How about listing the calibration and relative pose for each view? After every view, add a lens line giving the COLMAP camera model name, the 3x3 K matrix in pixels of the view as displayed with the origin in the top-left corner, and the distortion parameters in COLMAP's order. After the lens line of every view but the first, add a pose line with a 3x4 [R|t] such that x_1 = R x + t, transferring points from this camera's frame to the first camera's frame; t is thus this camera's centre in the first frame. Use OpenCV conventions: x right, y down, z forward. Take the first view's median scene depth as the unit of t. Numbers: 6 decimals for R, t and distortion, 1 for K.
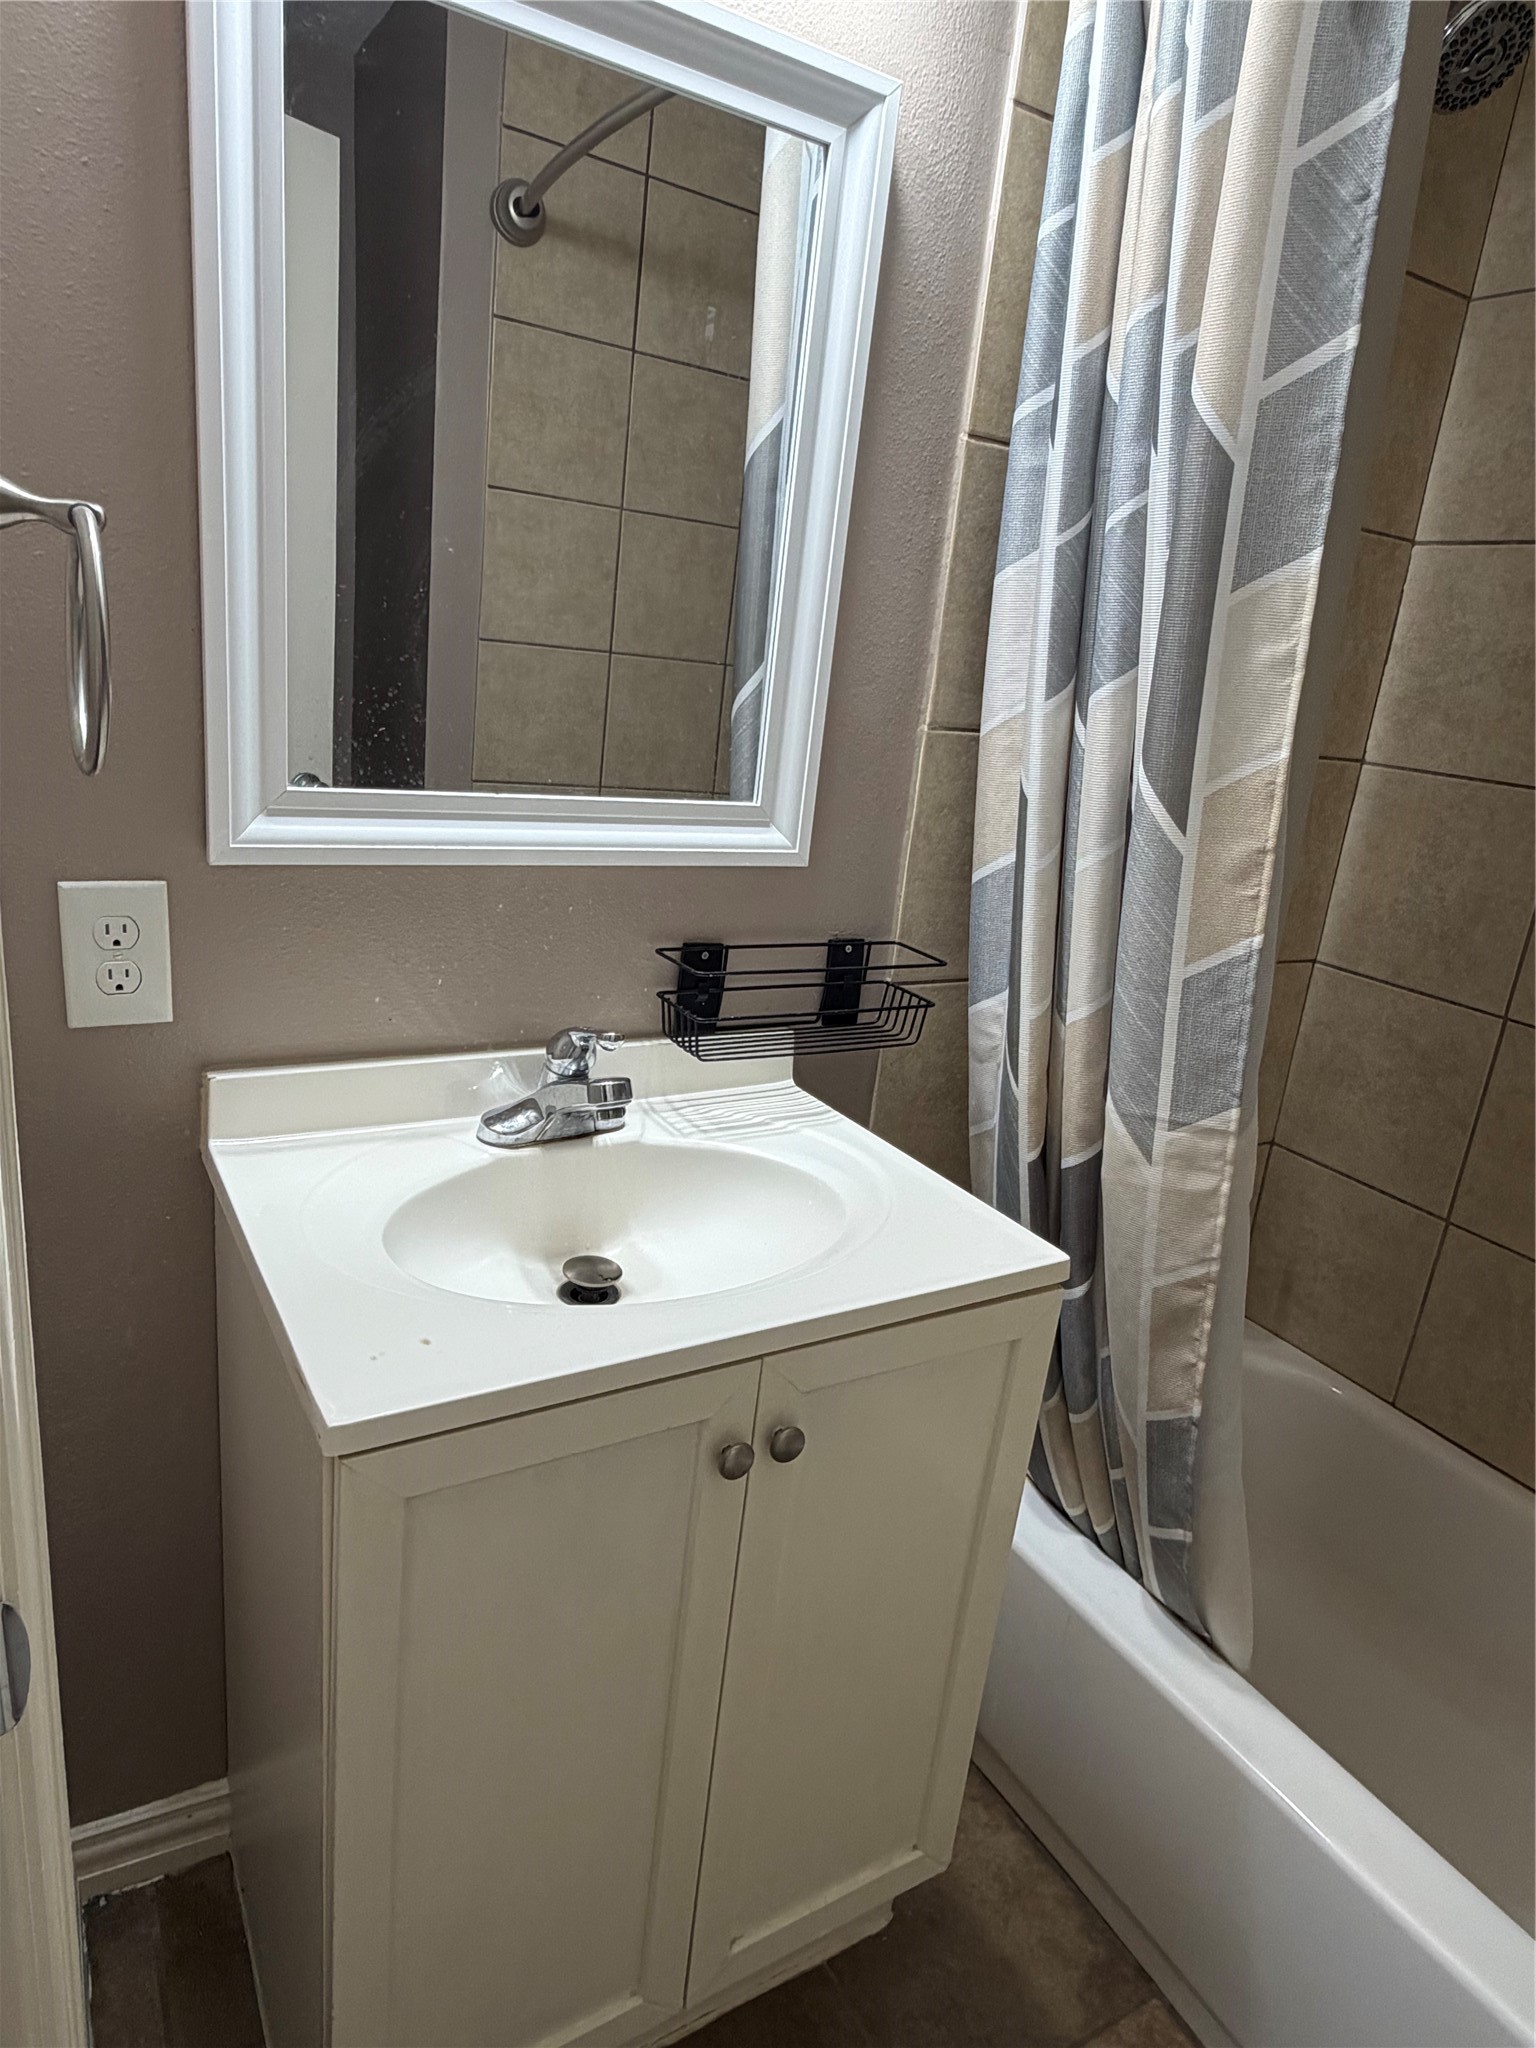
lens RADIAL K [[1236.9, 0, 770.4], [0, 1236.9, 1015.6], [0, 0, 1]] dist [0.000238, 0.002503]
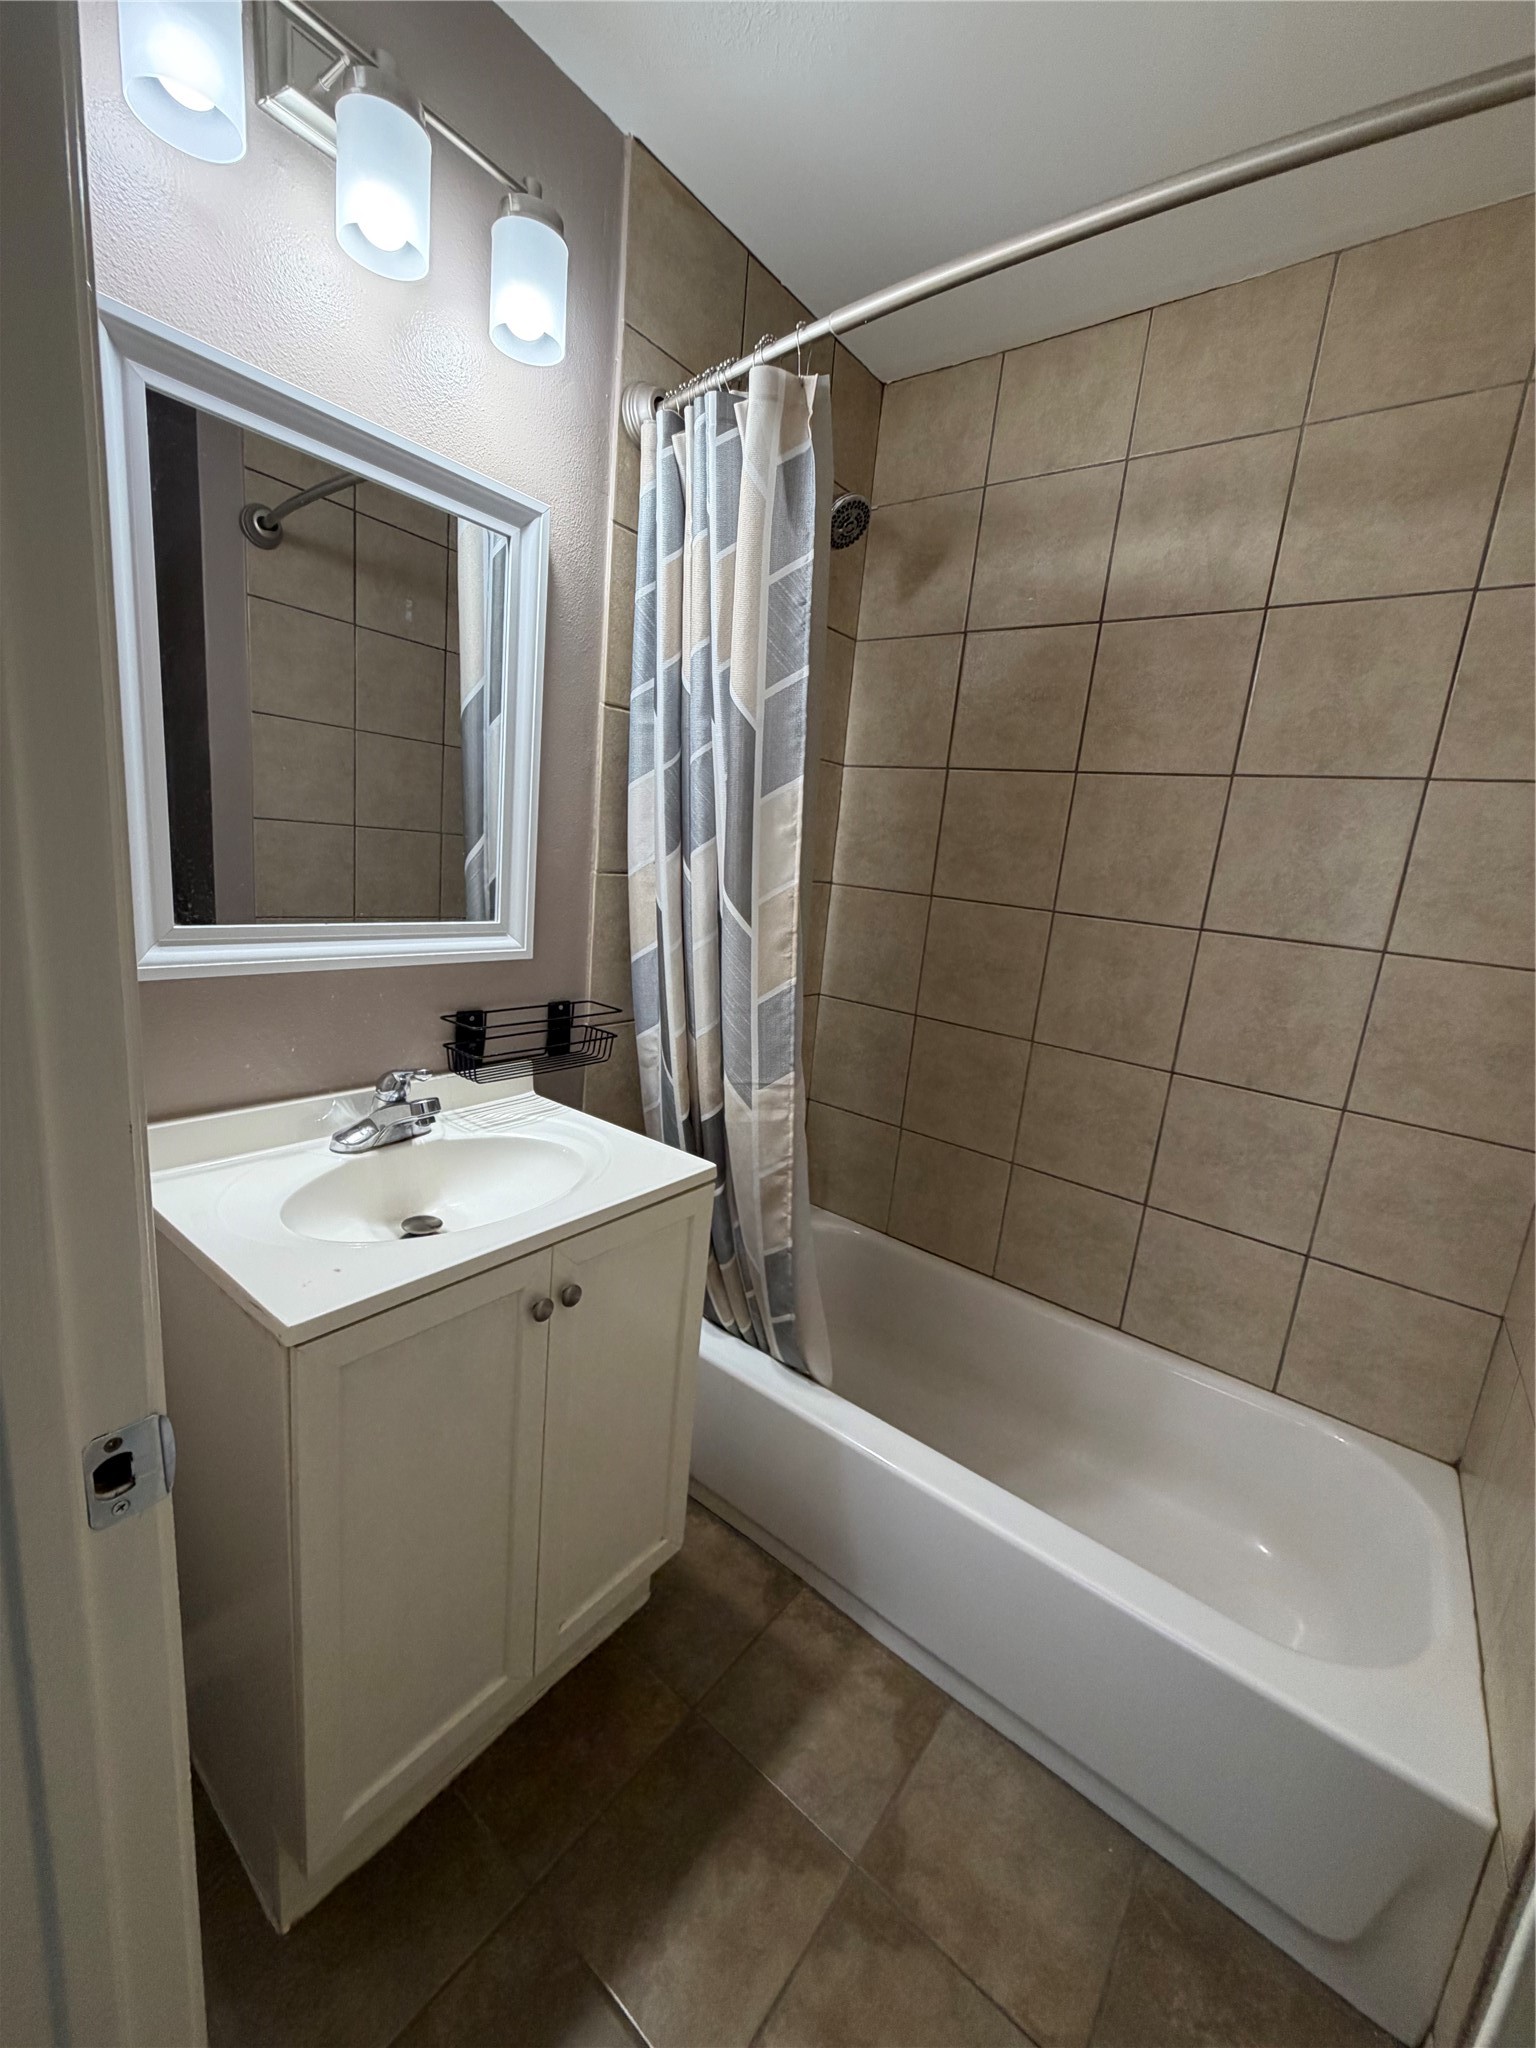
lens RADIAL K [[819.8, 0, 770.1], [0, 819.8, 1012.0], [0, 0, 1]] dist [0.011048, 0.000177]
pose [[0.932147, -0.089893, 0.350743, -0.071427], [0.108315, 0.993561, -0.033221, 0.021967], [-0.345498, 0.068957, 0.935882, -0.131844]]
